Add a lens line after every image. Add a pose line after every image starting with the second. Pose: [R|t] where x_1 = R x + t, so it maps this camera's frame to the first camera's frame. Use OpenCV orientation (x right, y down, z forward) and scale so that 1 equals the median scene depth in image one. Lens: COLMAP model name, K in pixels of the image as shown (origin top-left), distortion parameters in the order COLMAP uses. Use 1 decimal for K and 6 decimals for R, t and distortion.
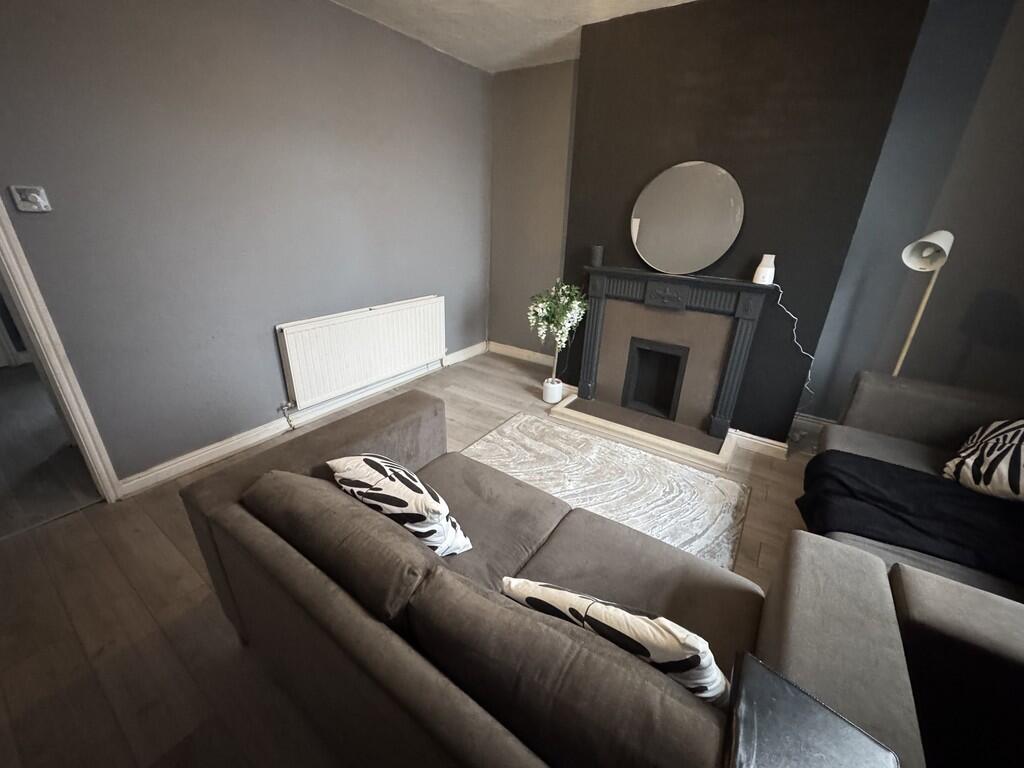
lens RADIAL K [[407.7, 0, 512.0], [0, 407.7, 384.0], [0, 0, 1]] dist [-0.001670, -0.000162]
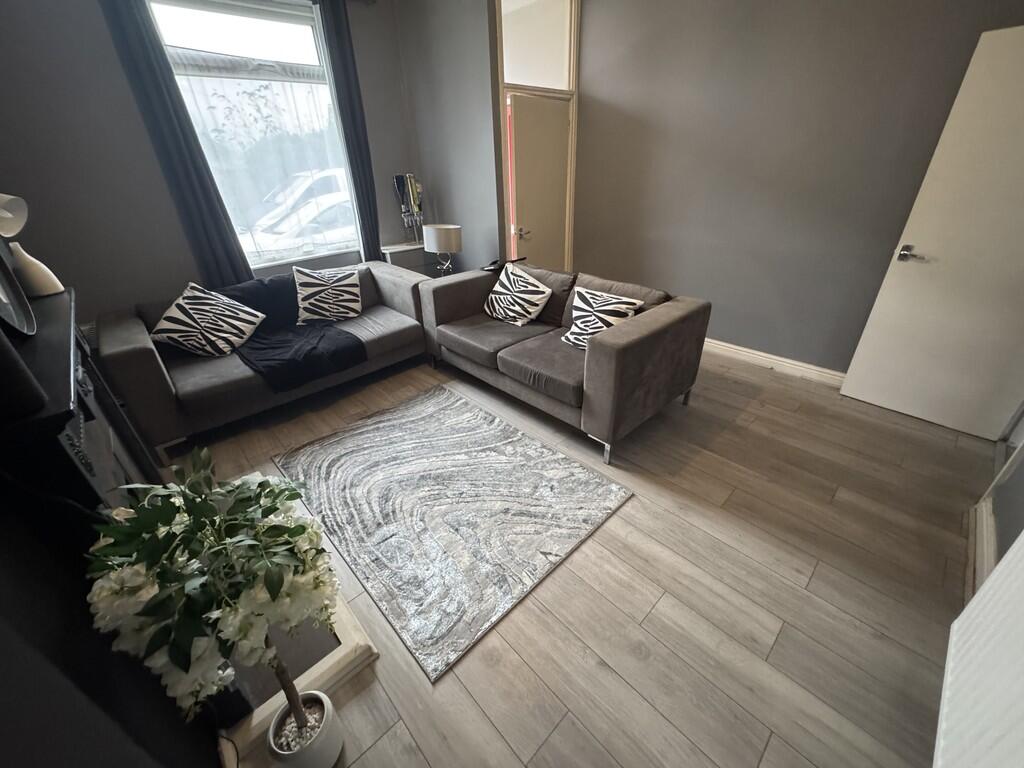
lens RADIAL K [[407.7, 0, 512.0], [0, 407.7, 384.0], [0, 0, 1]] dist [-0.001670, -0.000162]
pose [[-0.979998, -0.090139, 0.177424, -0.111337], [0.084329, 0.619445, 0.780498, -0.474149], [-0.180258, 0.779848, -0.599453, 1.129323]]
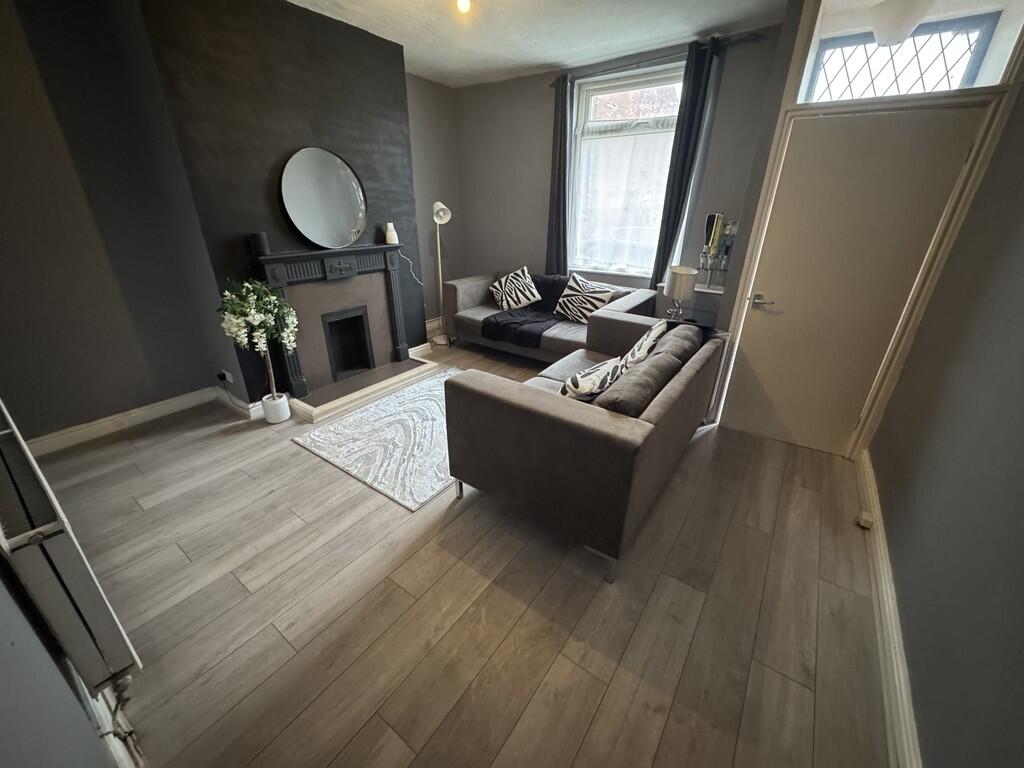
lens RADIAL K [[407.7, 0, 512.0], [0, 407.7, 384.0], [0, 0, 1]] dist [-0.001670, -0.000162]
pose [[0.008275, -0.434365, 0.900699, -0.763449], [0.379861, 0.834575, 0.398987, -0.211457], [-0.925007, 0.338839, 0.171904, 0.455533]]
